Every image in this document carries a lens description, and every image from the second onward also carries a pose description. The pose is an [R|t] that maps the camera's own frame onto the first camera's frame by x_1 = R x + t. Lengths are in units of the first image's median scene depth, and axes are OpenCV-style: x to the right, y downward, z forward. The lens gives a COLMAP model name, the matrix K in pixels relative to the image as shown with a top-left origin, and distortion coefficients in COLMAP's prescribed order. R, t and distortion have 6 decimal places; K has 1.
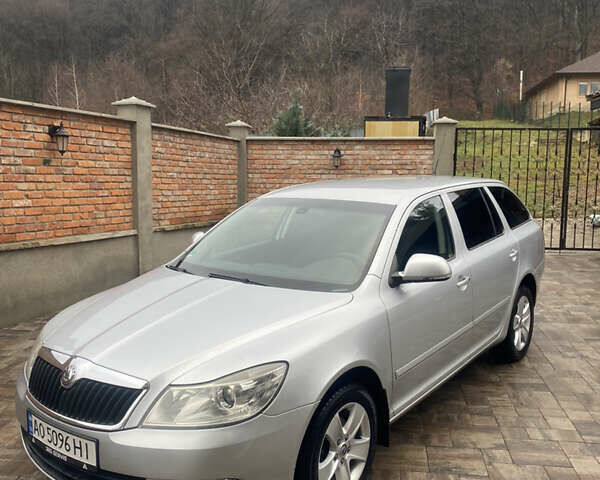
lens RADIAL K [[622.2, 0, 300.0], [0, 622.2, 240.0], [0, 0, 1]] dist [0.027786, -0.050197]
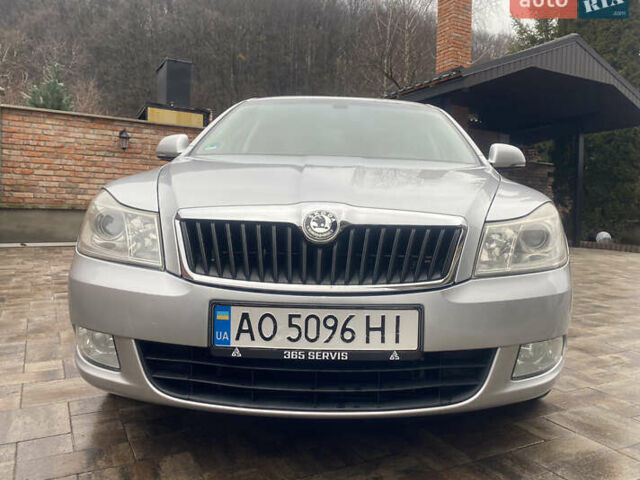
lens RADIAL K [[564.7, 0, 368.8], [0, 564.7, 223.3], [0, 0, 1]] dist [0.000318, -0.004488]
pose [[0.763260, 0.013504, 0.645950, -0.292923], [0.052532, 0.995174, -0.082877, 0.112596], [-0.643952, 0.097190, 0.758867, 0.236314]]
